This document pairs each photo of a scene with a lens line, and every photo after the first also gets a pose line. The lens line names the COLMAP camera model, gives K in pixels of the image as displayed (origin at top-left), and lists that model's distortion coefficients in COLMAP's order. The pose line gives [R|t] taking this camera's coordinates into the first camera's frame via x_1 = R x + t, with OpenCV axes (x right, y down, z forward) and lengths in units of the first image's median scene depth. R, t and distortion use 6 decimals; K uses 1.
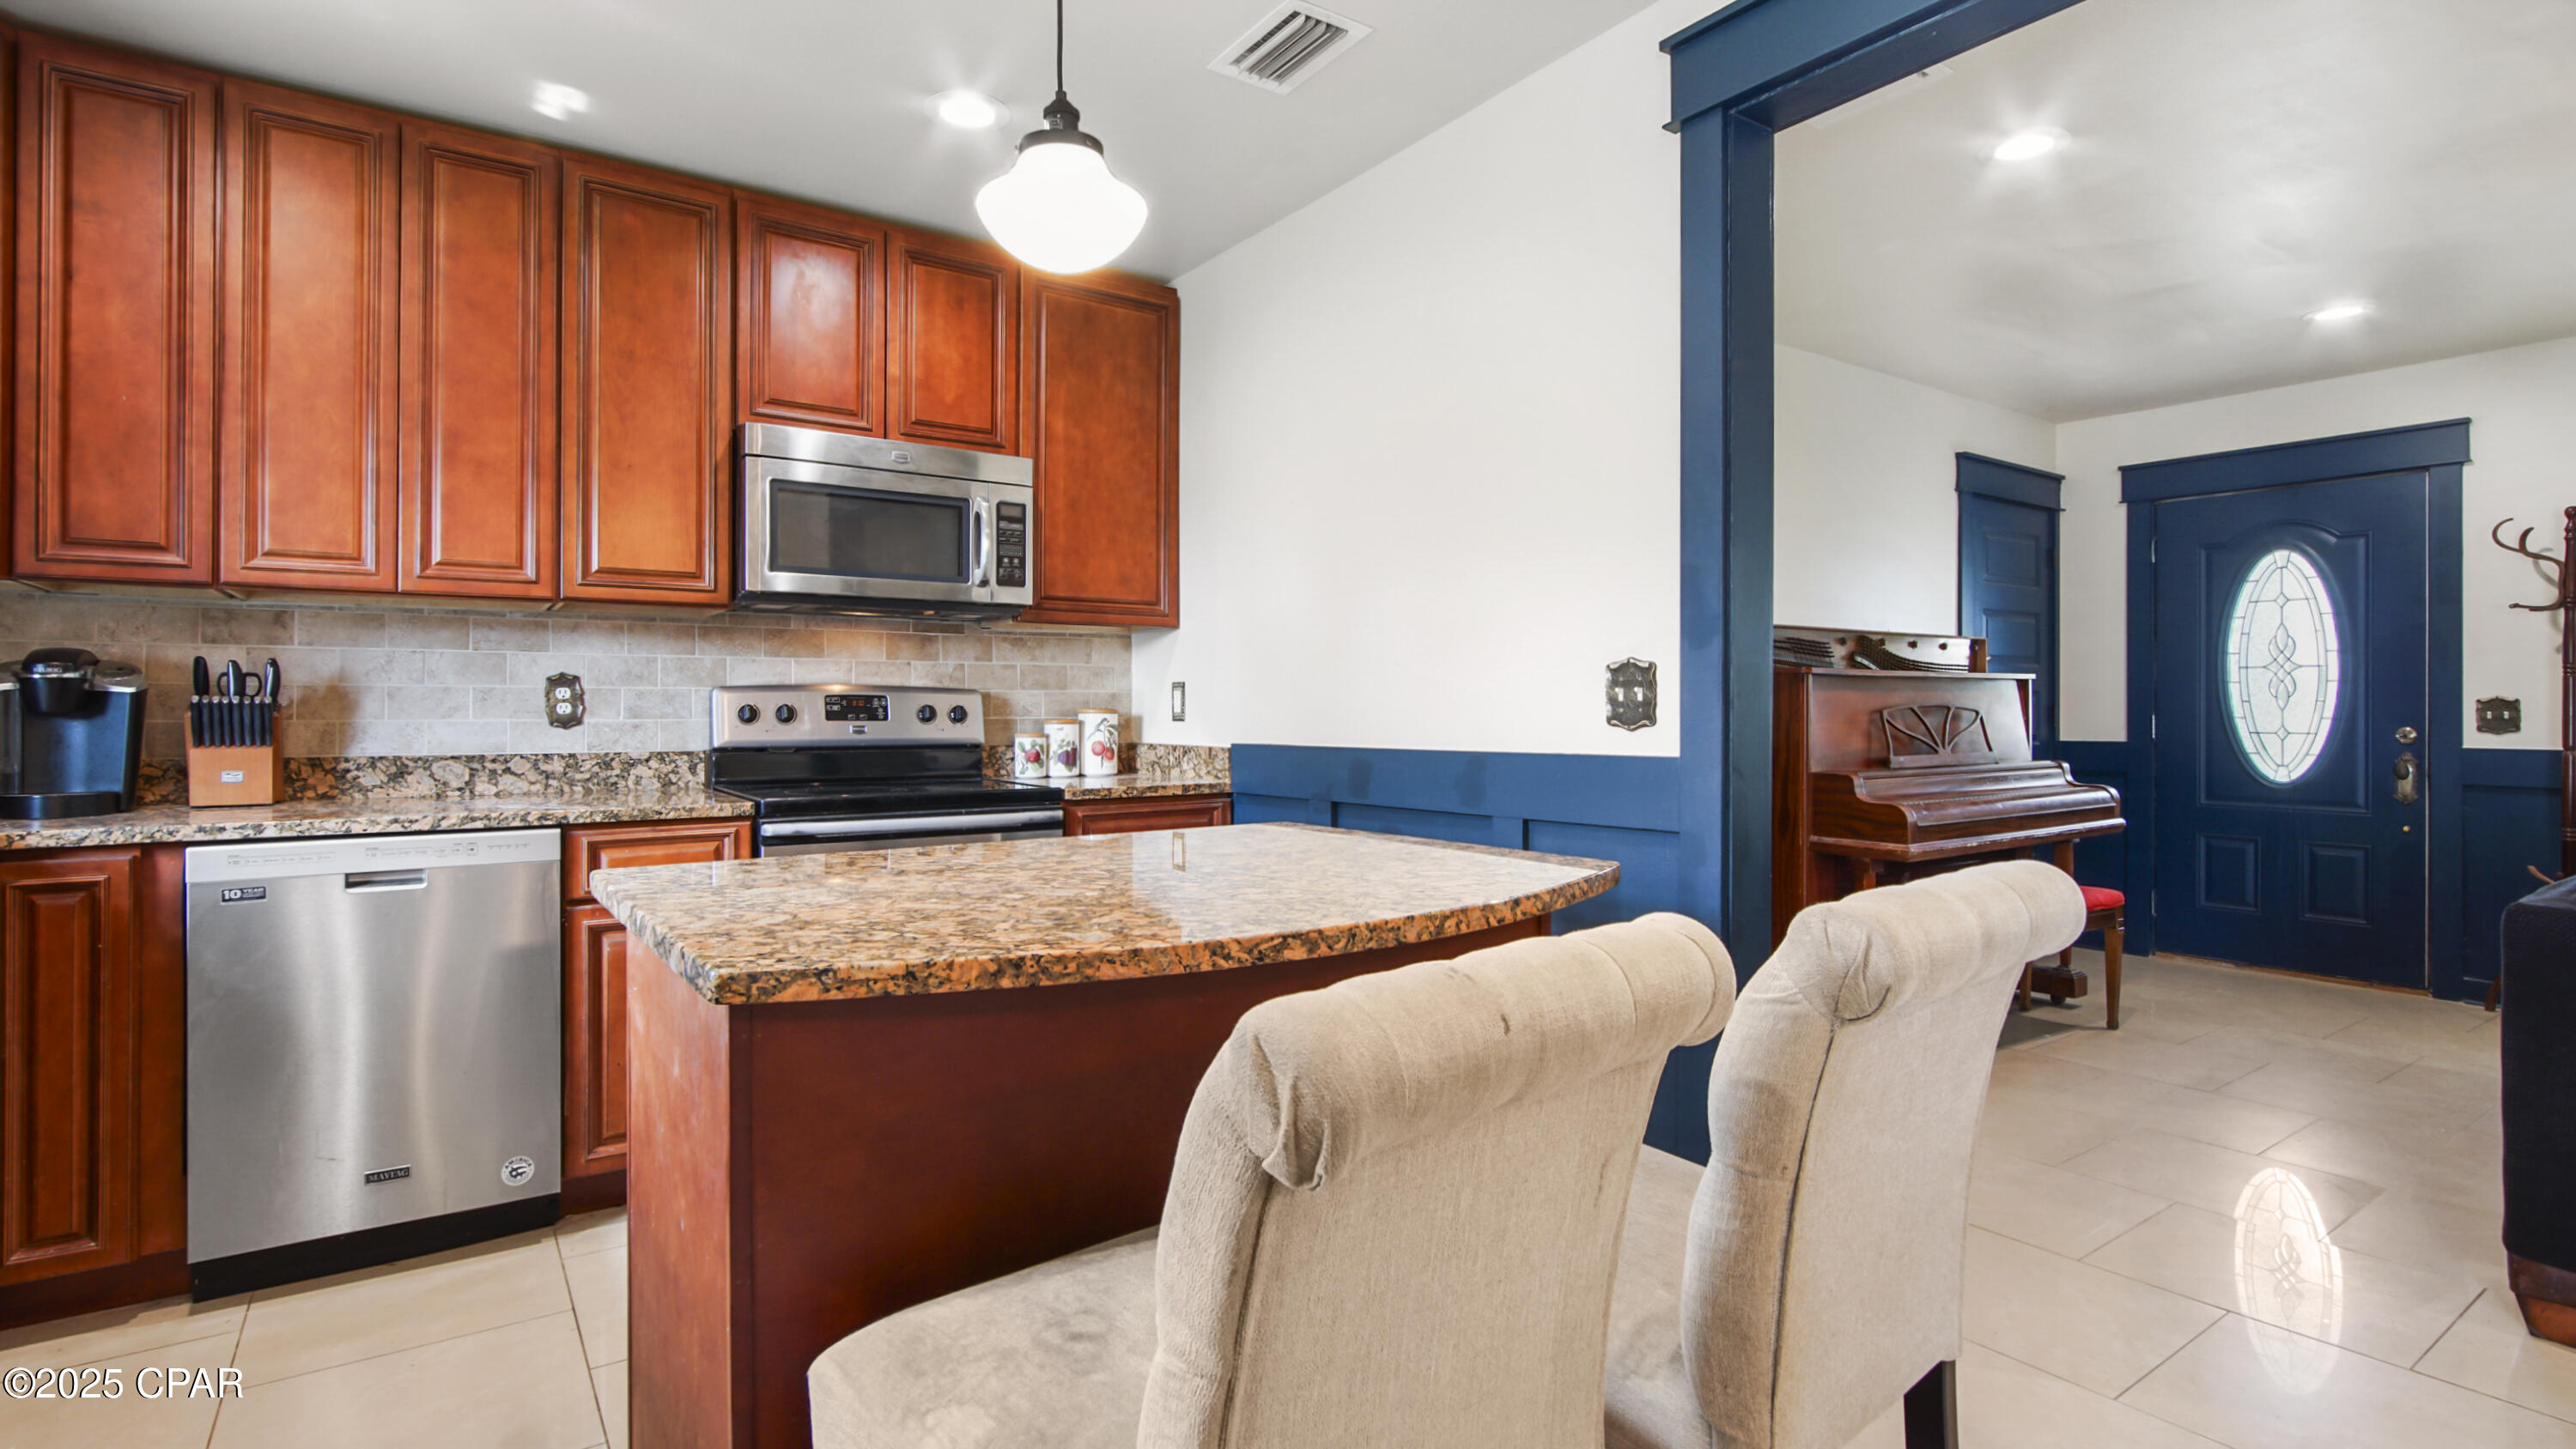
lens RADIAL K [[1226.2, 0, 1262.8], [0, 1226.2, 700.7], [0, 0, 1]] dist [0.013114, -0.008273]
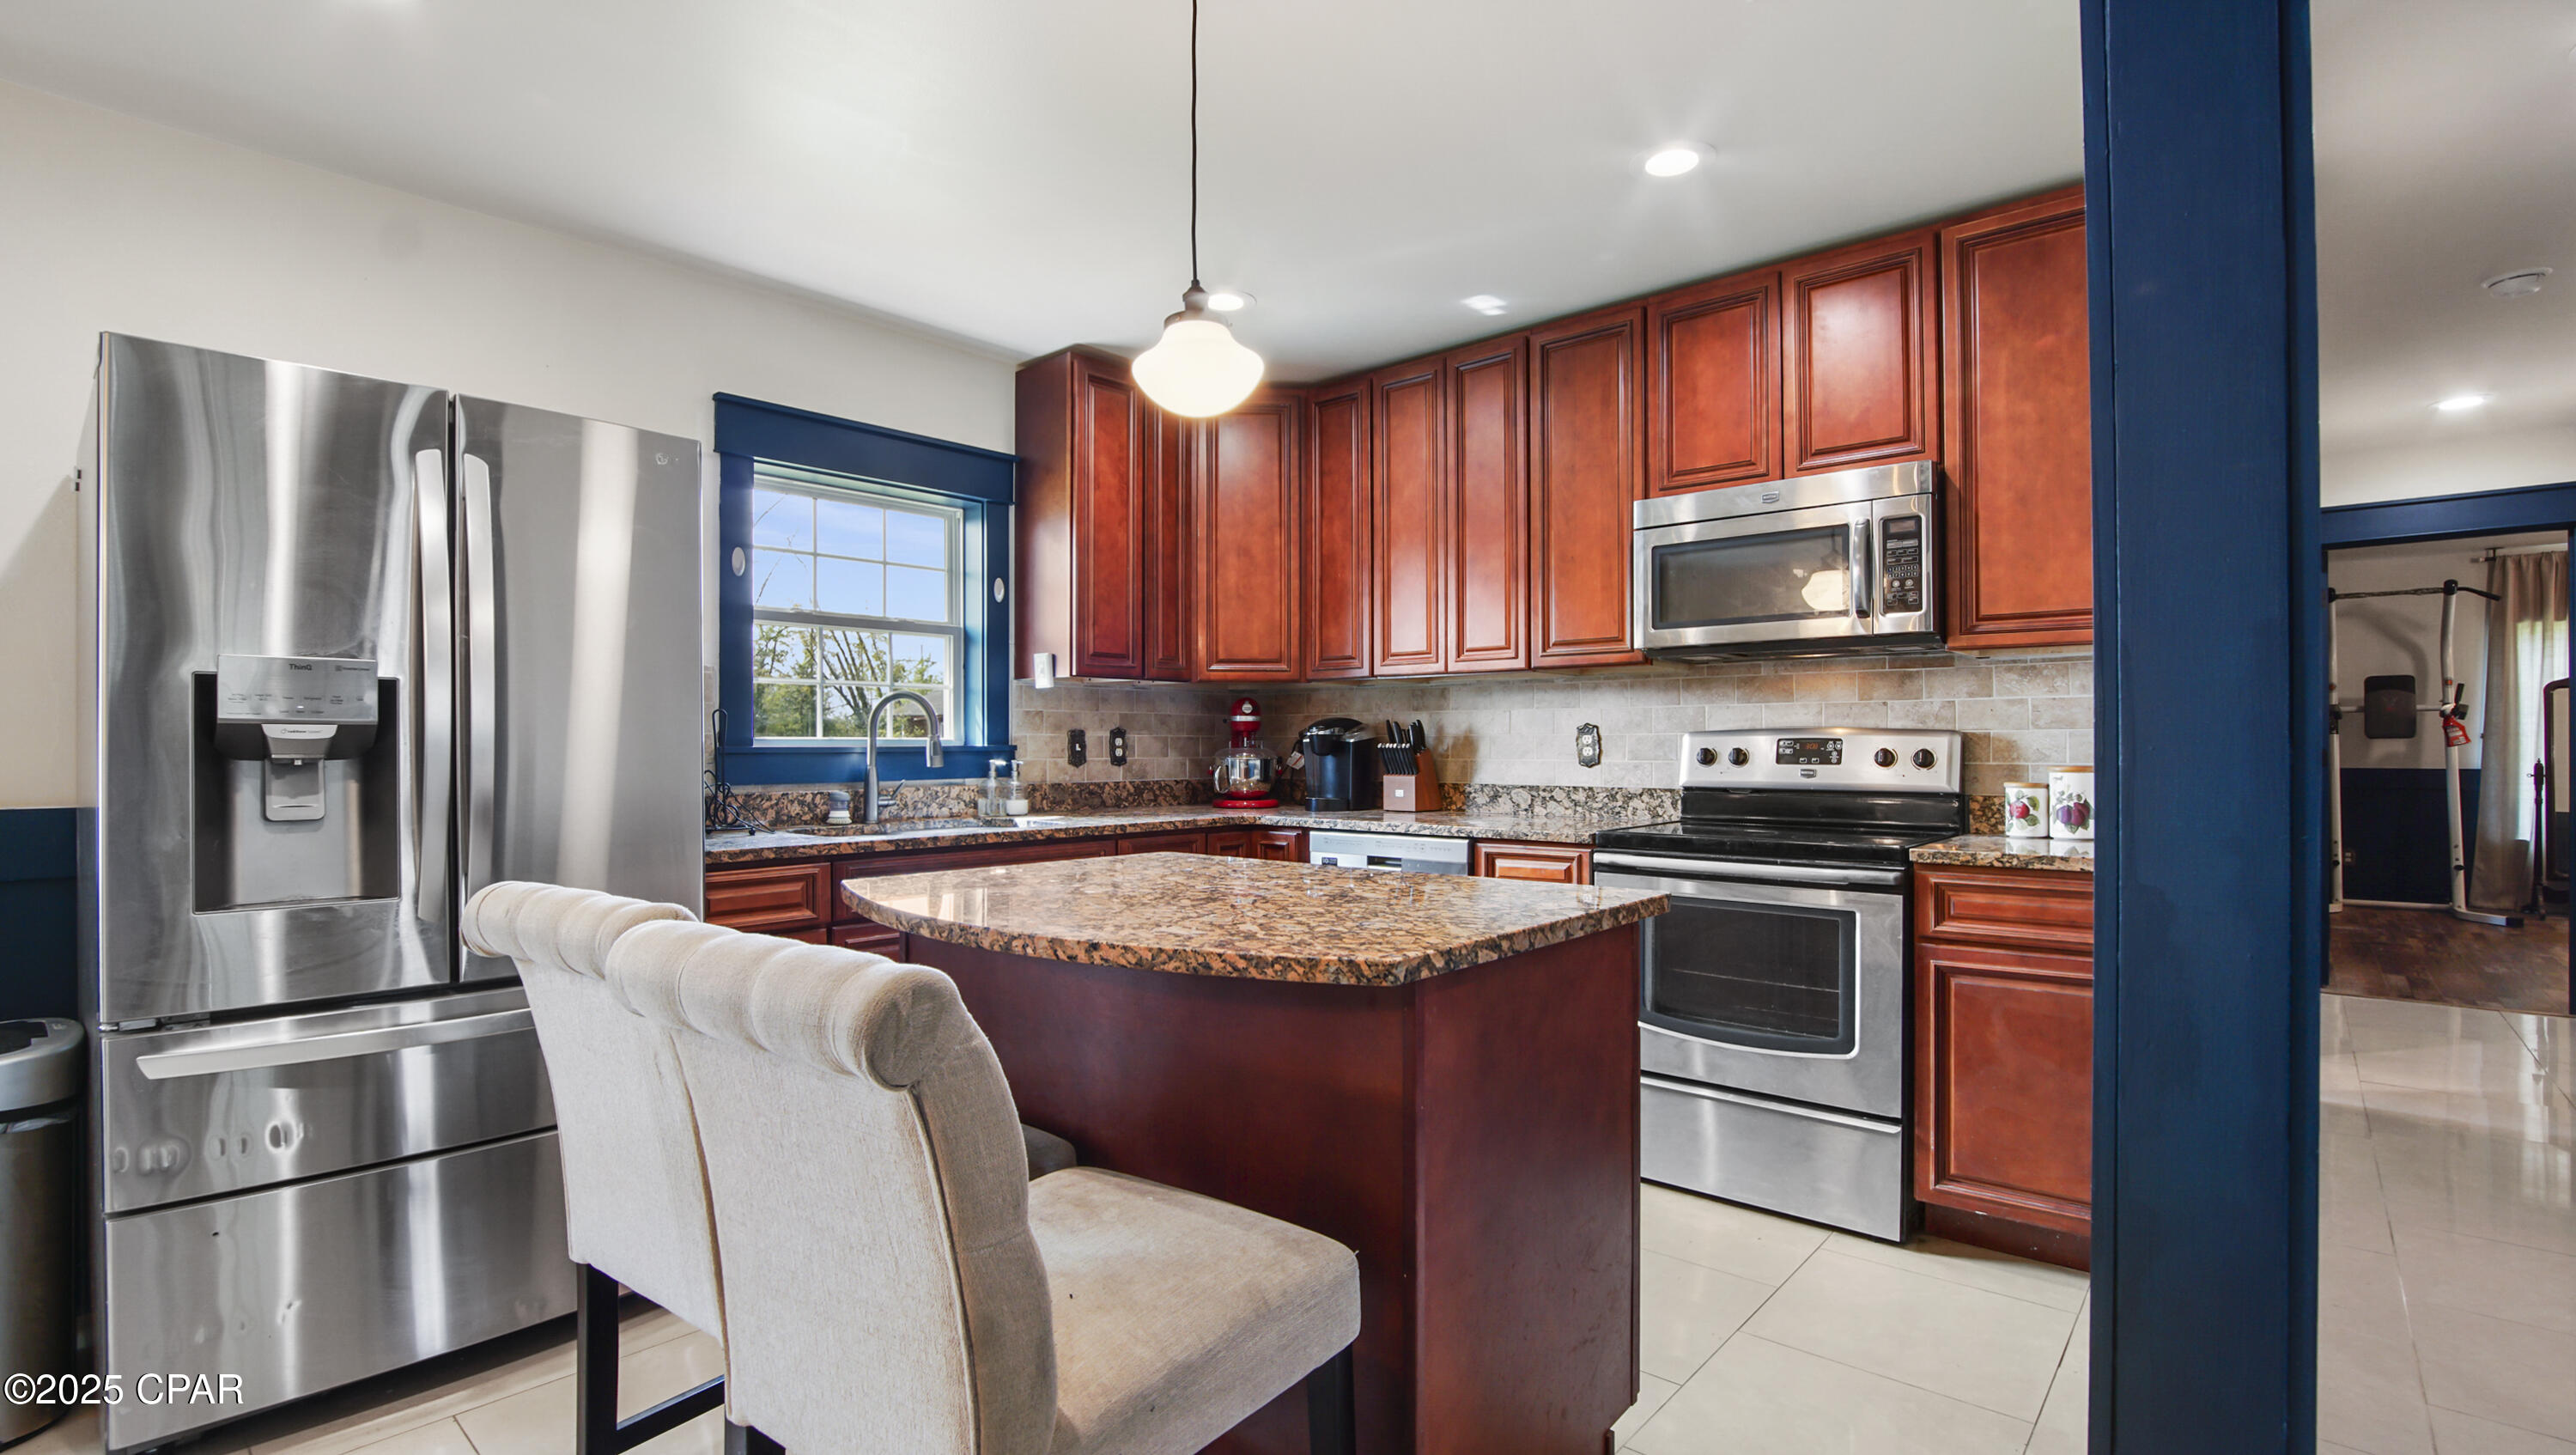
lens RADIAL K [[1164.2, 0, 1276.1], [0, 1164.2, 742.2], [0, 0, 1]] dist [-0.037551, 0.000231]
pose [[0.235481, -0.004772, -0.971867, 0.536974], [0.006077, 0.999976, -0.003438, -0.001043], [0.971860, -0.005097, 0.235504, 0.414556]]
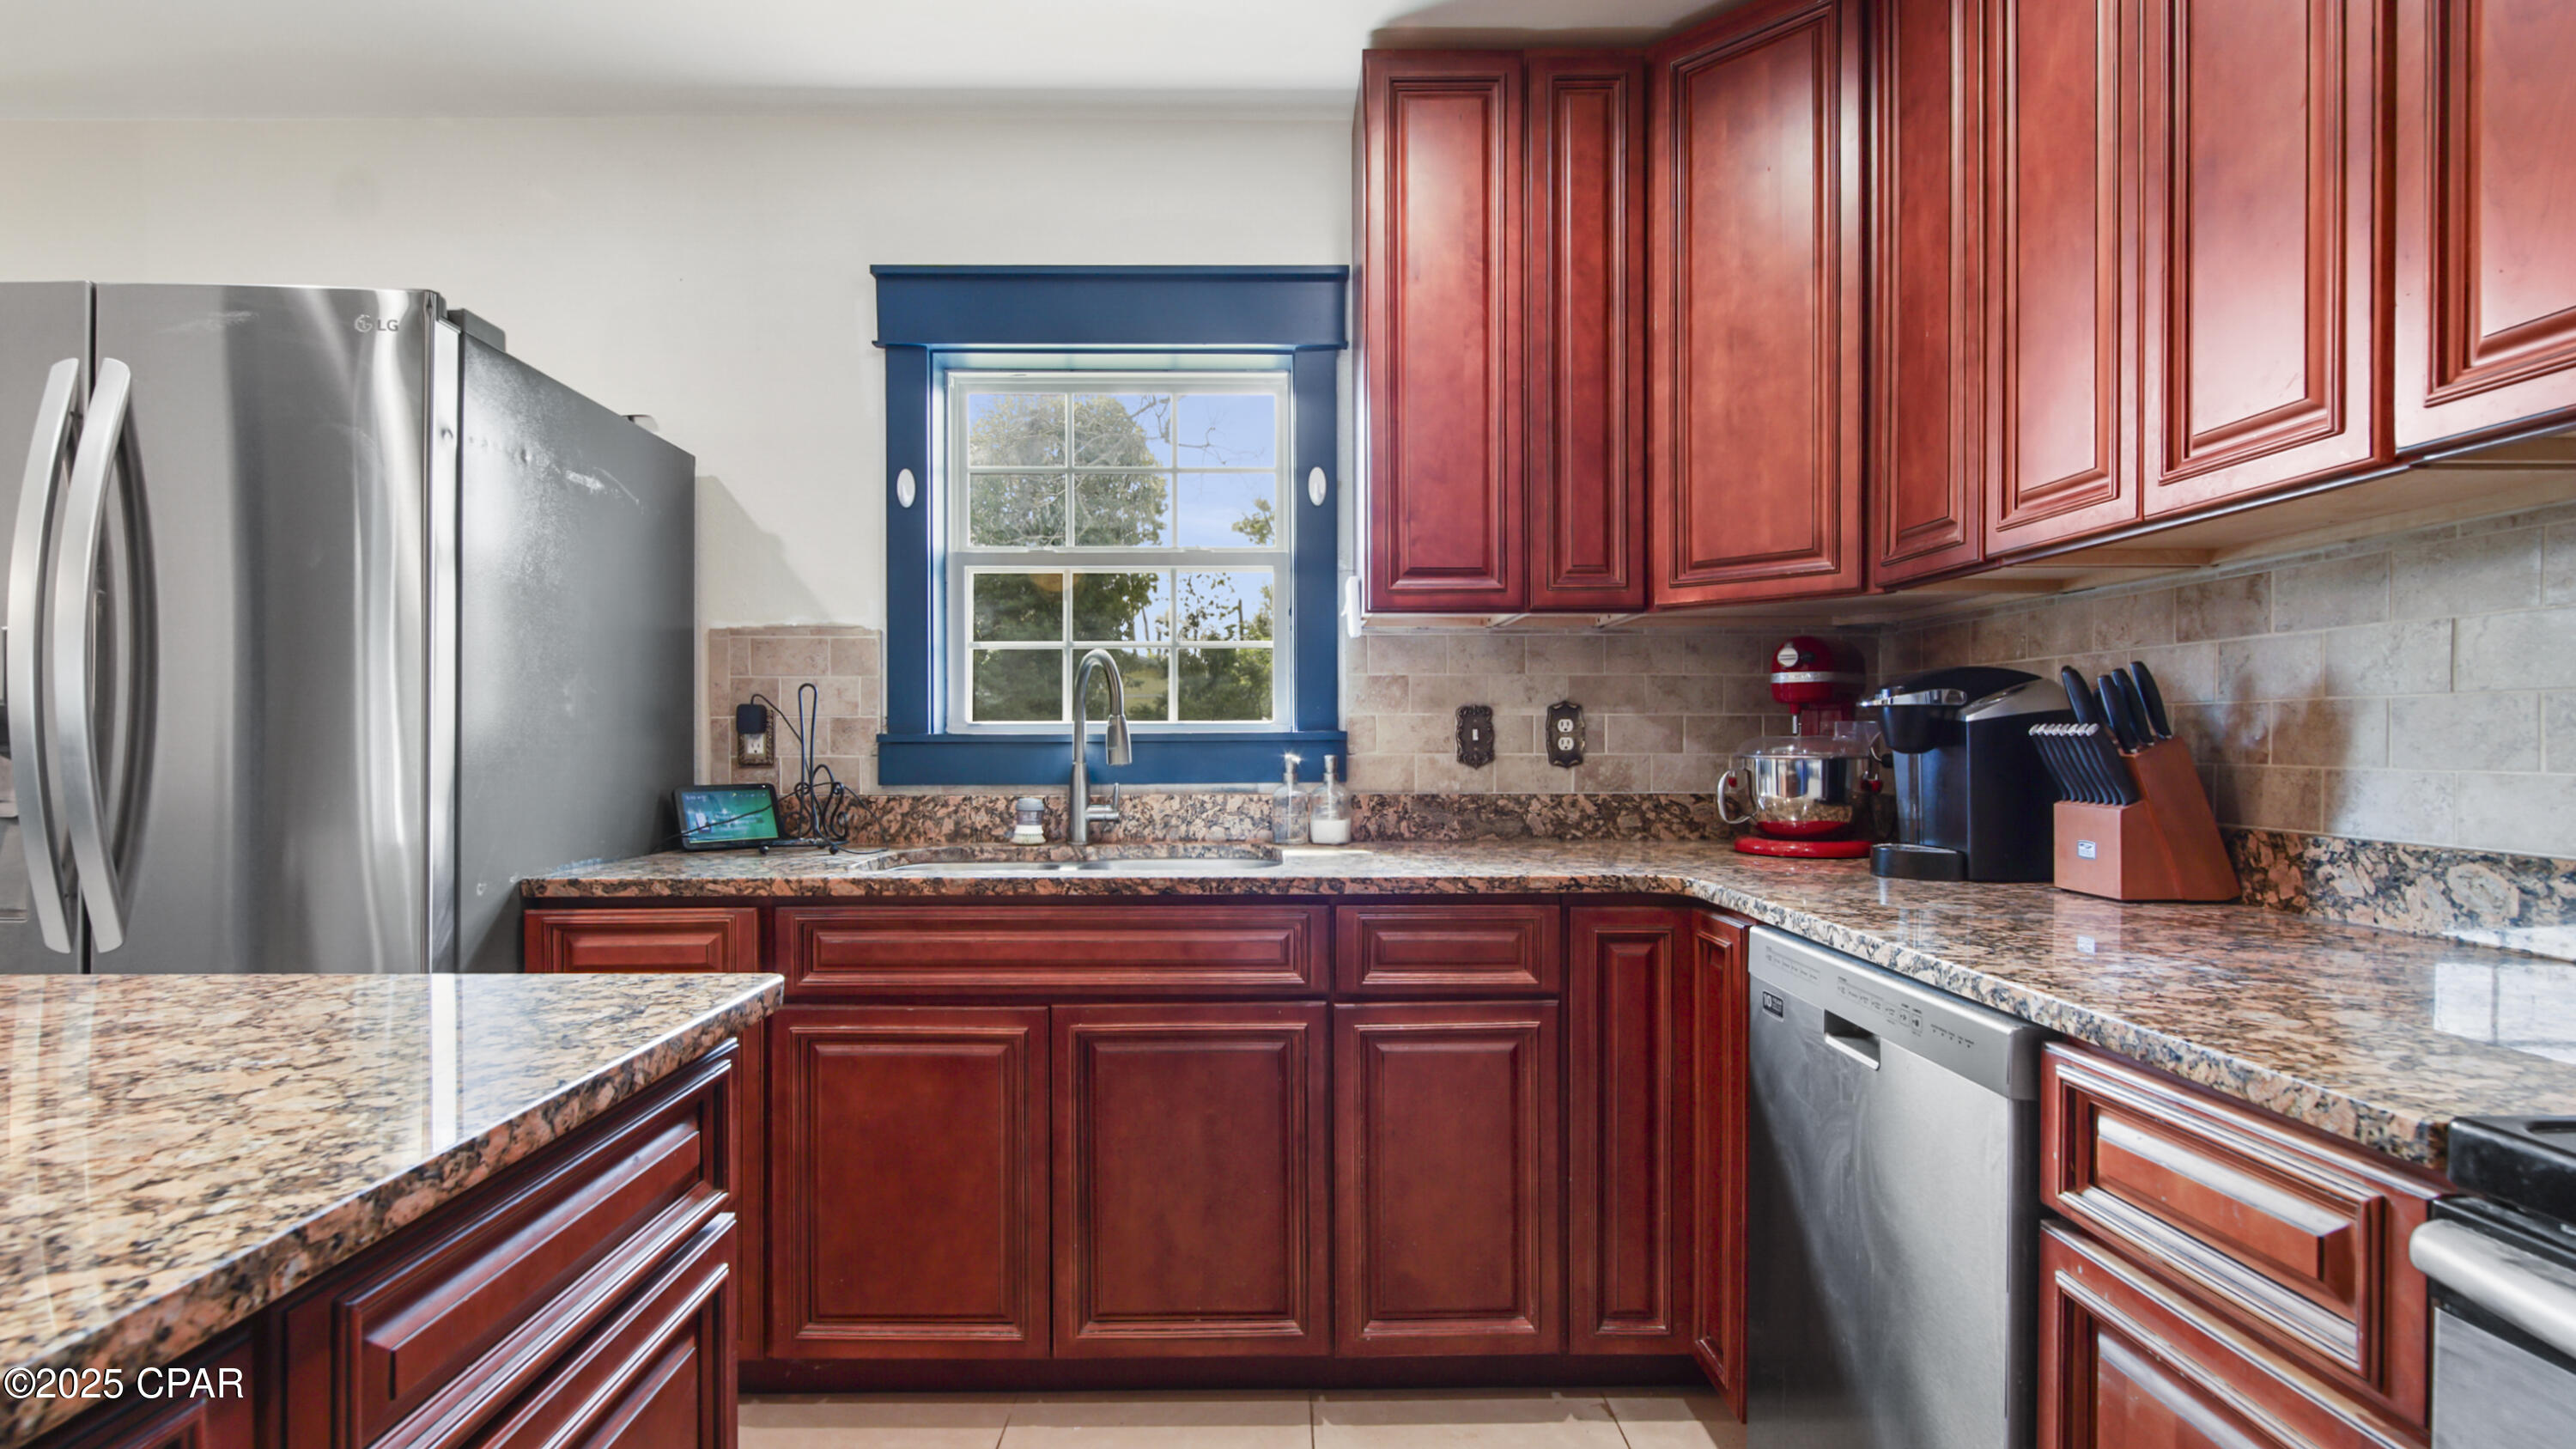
lens RADIAL K [[1209.0, 0, 1268.8], [0, 1209.0, 742.8], [0, 0, 1]] dist [-0.001795, -0.000299]
pose [[-0.558150, 0.002546, -0.829736, -0.062311], [0.004110, 0.999992, 0.000304, 0.003490], [0.829730, -0.003240, -0.558156, 0.862531]]
